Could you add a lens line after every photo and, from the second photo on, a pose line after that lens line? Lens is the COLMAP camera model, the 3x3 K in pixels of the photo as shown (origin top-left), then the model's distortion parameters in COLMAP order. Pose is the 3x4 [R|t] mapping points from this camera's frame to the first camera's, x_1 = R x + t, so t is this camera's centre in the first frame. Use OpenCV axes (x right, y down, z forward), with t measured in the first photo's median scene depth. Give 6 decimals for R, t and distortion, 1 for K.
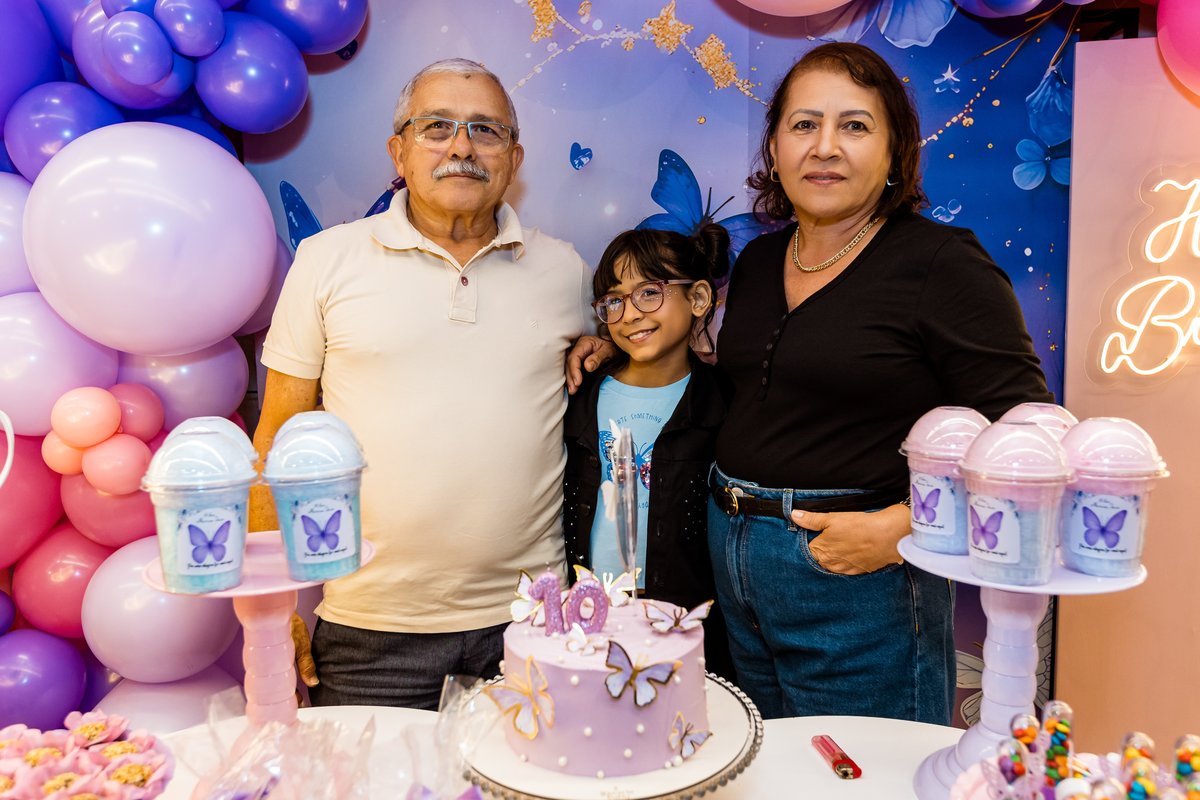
lens RADIAL K [[939.7, 0, 603.8], [0, 939.7, 412.3], [0, 0, 1]] dist [0.018042, 0.004223]
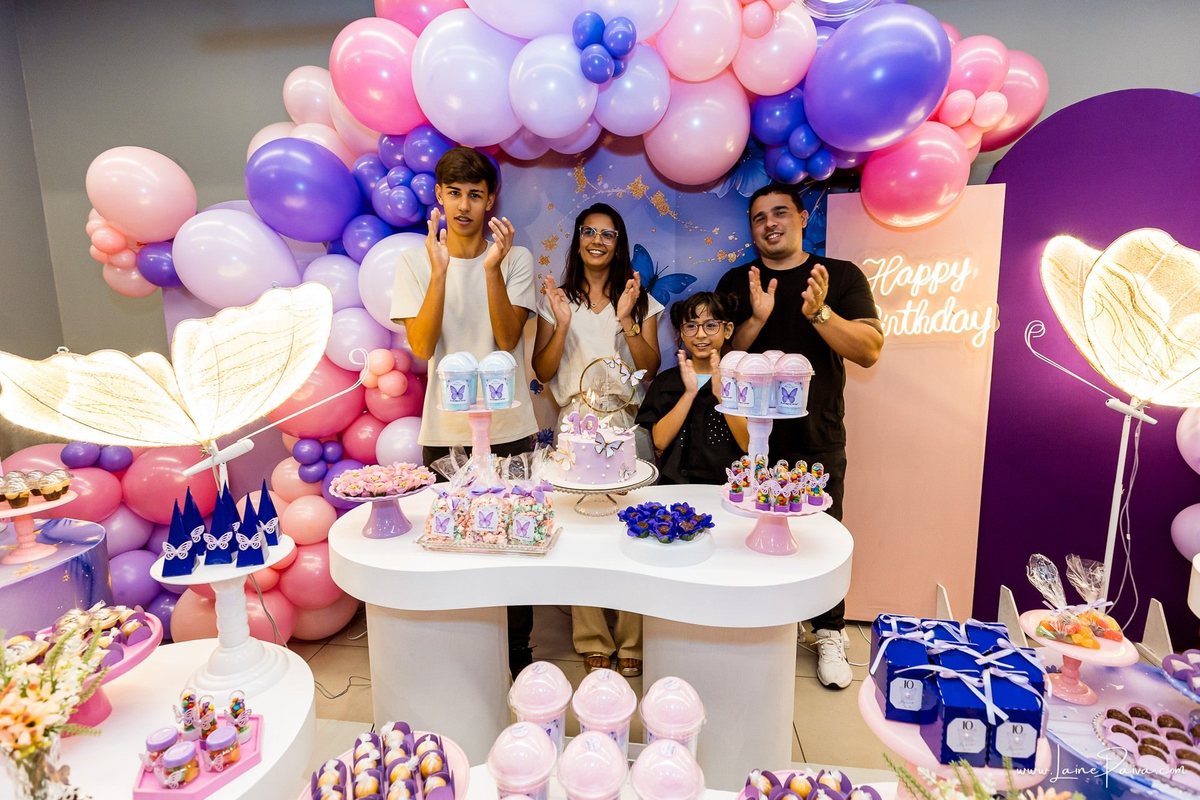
lens RADIAL K [[541.3, 0, 600.0], [0, 541.3, 400.0], [0, 0, 1]] dist [0.001899, -0.000023]
pose [[0.999151, 0.010880, -0.039740, 0.037395], [-0.010138, 0.999771, 0.018831, 0.059751], [0.039935, -0.018412, 0.999033, -0.266194]]
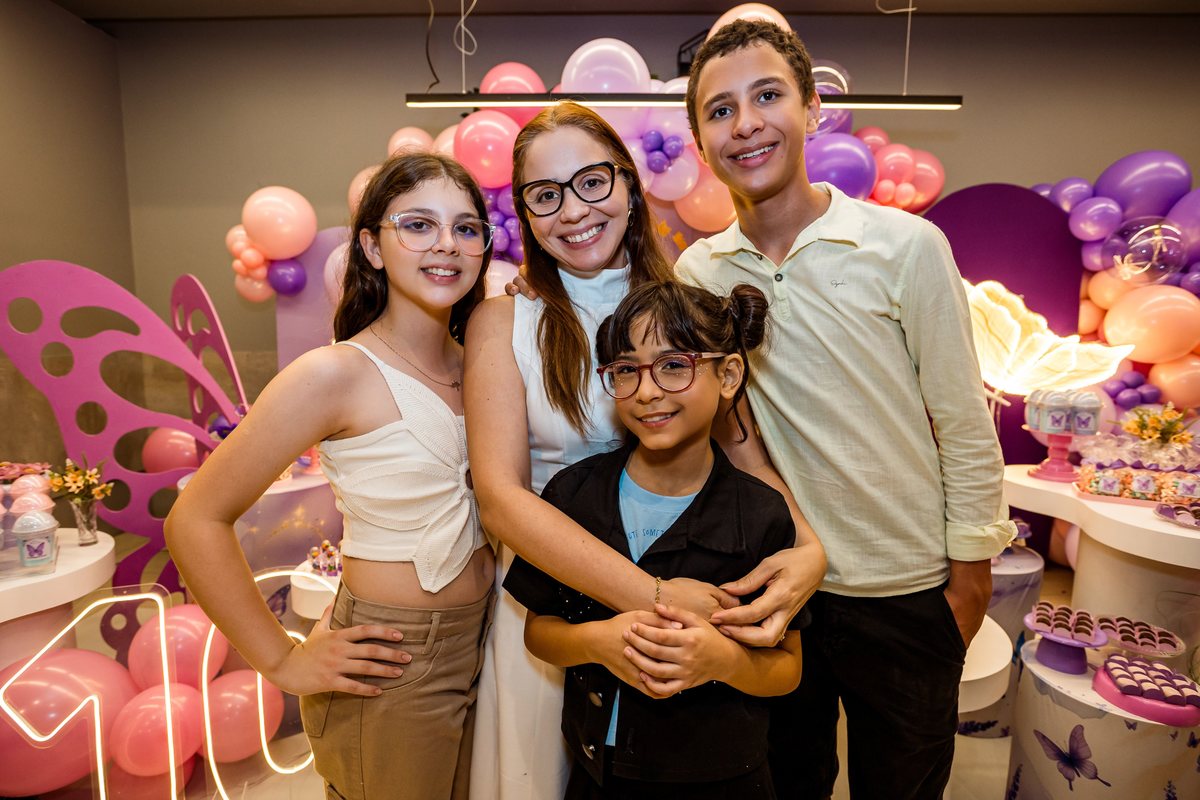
lens RADIAL K [[619.1, 0, 600.0], [0, 619.1, 400.0], [0, 0, 1]] dist [-0.057896, 0.022737]
pose [[0.998286, 0.020034, 0.054987, -0.229558], [-0.019682, 0.999782, -0.006933, 0.135499], [-0.055114, 0.005839, 0.998463, -0.902639]]
